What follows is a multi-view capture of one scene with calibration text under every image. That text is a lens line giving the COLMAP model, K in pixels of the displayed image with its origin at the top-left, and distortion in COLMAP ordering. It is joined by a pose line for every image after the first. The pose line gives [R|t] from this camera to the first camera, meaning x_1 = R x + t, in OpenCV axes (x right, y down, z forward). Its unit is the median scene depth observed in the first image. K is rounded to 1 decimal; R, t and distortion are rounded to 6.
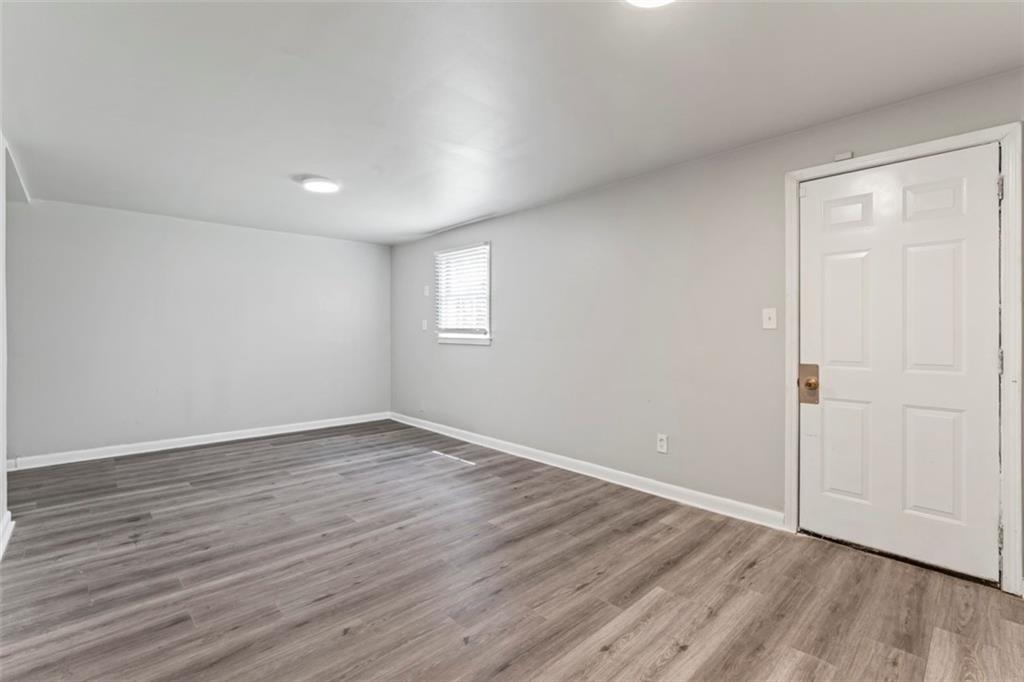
lens RADIAL K [[456.5, 0, 512.0], [0, 456.5, 341.0], [0, 0, 1]] dist [-0.000840, -0.000927]
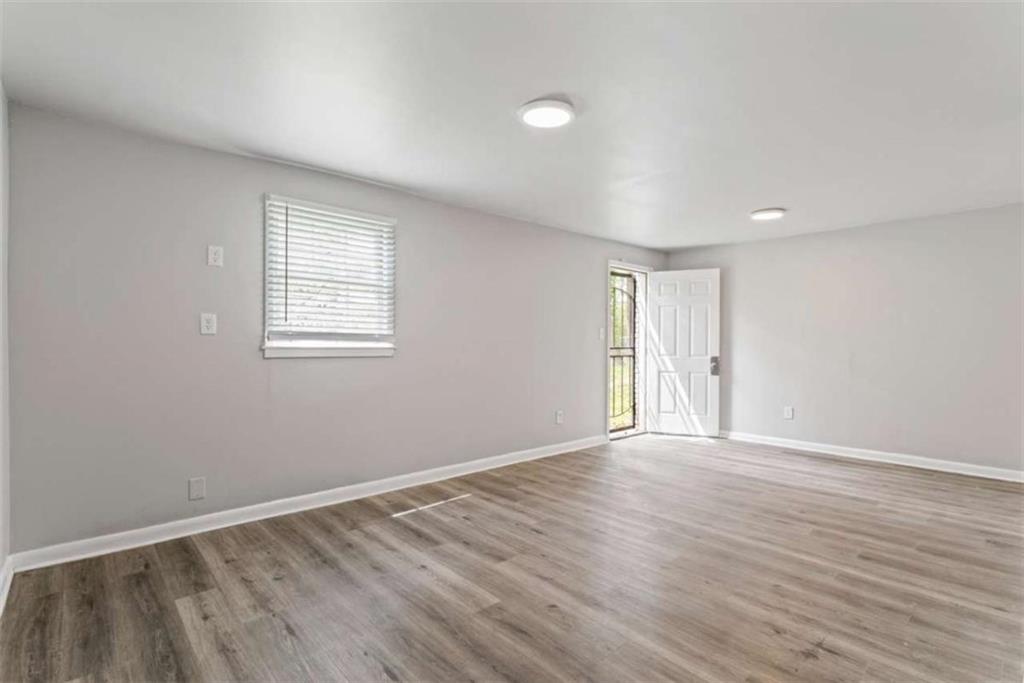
lens RADIAL K [[479.3, 0, 512.0], [0, 479.3, 341.5], [0, 0, 1]] dist [0.001333, 0.000589]
pose [[0.025717, 0.001369, 0.999668, -1.478612], [0.010353, 0.999945, -0.001636, -0.019961], [-0.999616, 0.010392, 0.025701, 1.362583]]
